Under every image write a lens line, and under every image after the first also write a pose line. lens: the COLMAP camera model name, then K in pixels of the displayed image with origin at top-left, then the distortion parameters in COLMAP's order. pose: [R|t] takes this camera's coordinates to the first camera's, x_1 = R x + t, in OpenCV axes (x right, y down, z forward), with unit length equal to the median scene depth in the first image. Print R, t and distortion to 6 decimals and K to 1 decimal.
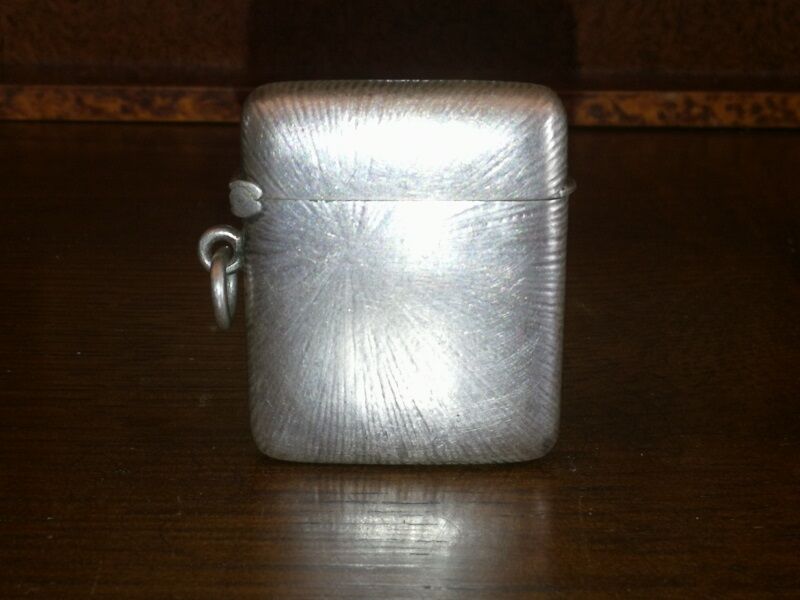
lens RADIAL K [[1752.4, 0, 400.0], [0, 1752.4, 300.0], [0, 0, 1]] dist [0.308109, -2.126434]
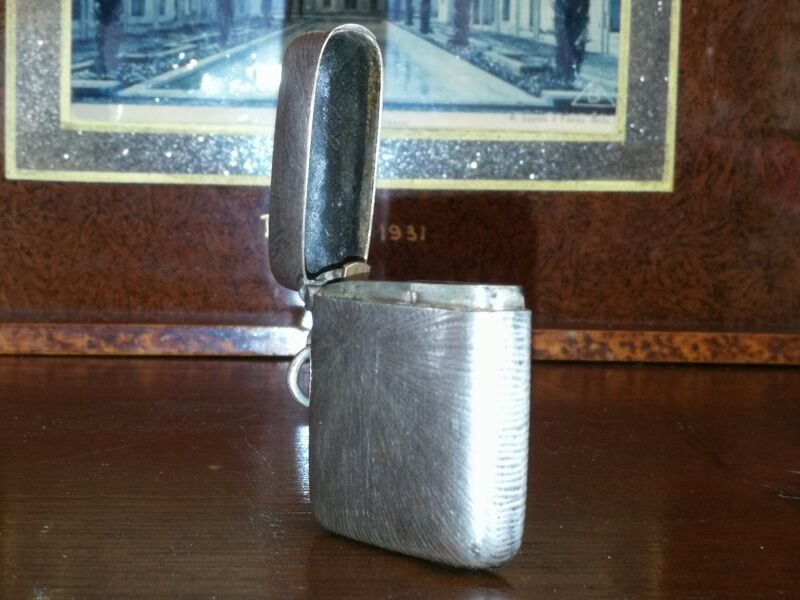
lens RADIAL K [[1752.4, 0, 400.0], [0, 1752.4, 300.0], [0, 0, 1]] dist [0.308109, -2.126434]
pose [[0.998376, 0.003824, 0.056843, -0.040592], [0.009670, 0.971896, -0.235212, 0.226308], [-0.056145, 0.235380, 0.970280, -0.187046]]
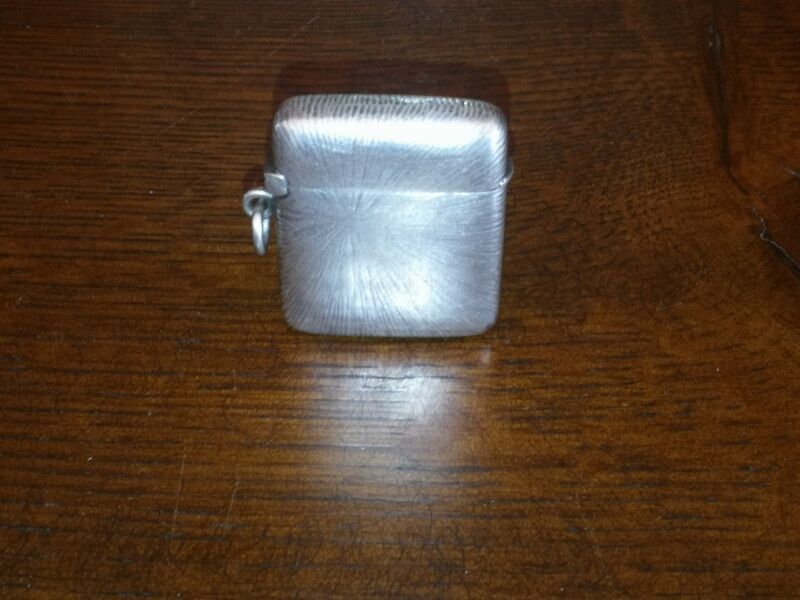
lens RADIAL K [[1662.5, 0, 413.3], [0, 1662.5, 299.8], [0, 0, 1]] dist [0.235852, -0.279934]
pose [[0.999888, 0.014881, -0.001299, 0.023612], [-0.013076, 0.914046, 0.405400, -0.492270], [0.007220, -0.405338, 0.914138, -0.233084]]
